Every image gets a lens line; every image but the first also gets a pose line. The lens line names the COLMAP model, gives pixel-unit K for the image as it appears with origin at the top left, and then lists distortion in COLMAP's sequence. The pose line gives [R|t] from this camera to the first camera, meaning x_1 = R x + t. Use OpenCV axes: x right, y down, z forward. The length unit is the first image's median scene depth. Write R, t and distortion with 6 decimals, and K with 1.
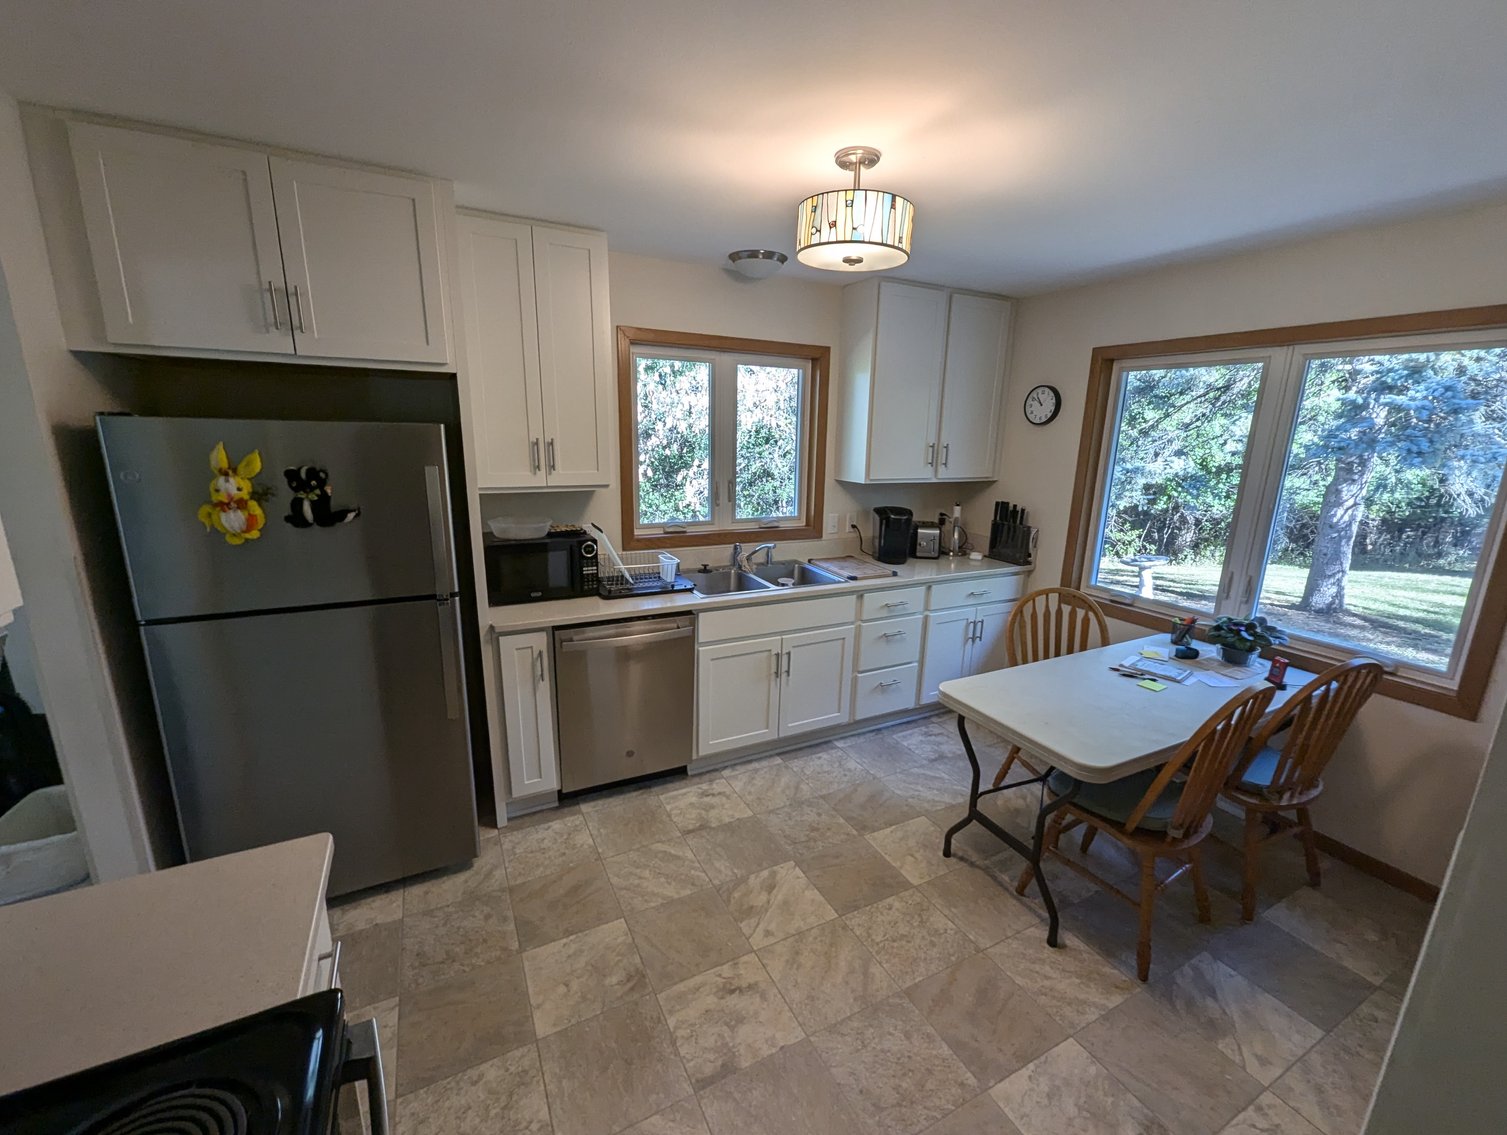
lens RADIAL K [[626.4, 0, 768.8], [0, 626.4, 568.0], [0, 0, 1]] dist [-0.001050, 0.000918]
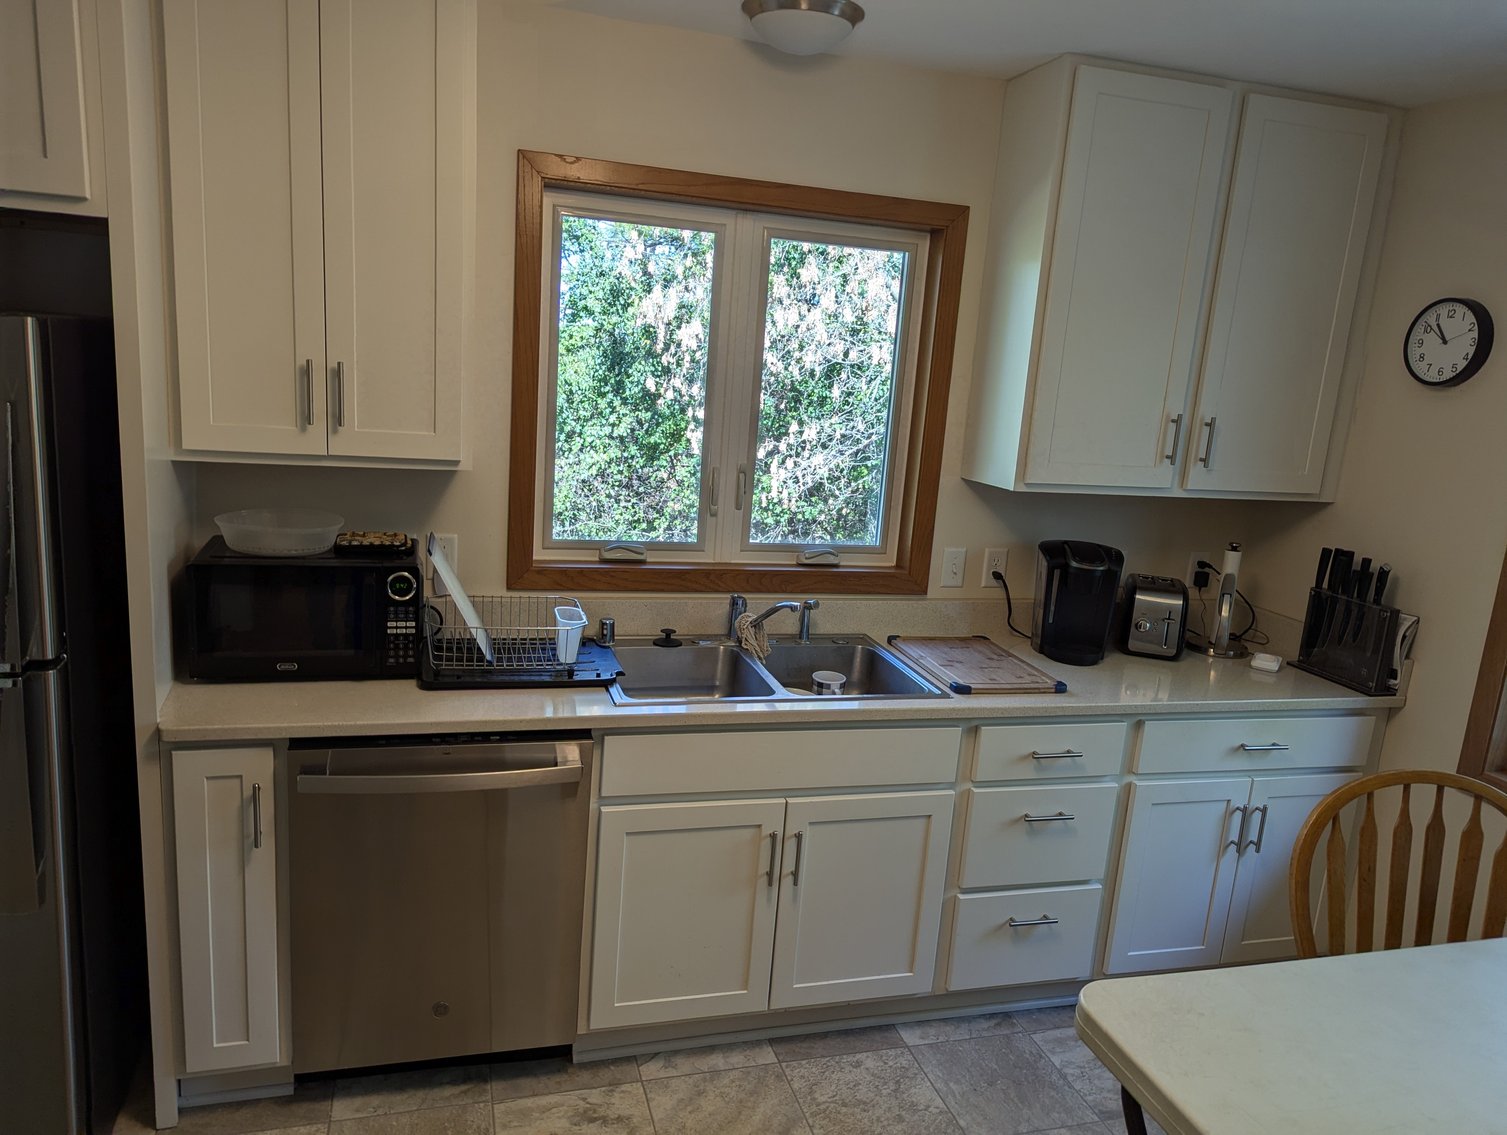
lens RADIAL K [[1054.6, 0, 749.3], [0, 1054.6, 571.4], [0, 0, 1]] dist [0.054629, -0.048412]
pose [[0.977909, 0.084081, -0.191374, 0.121694], [-0.090213, 0.995644, -0.023543, -0.038806], [0.188560, 0.040287, 0.981235, 0.182596]]
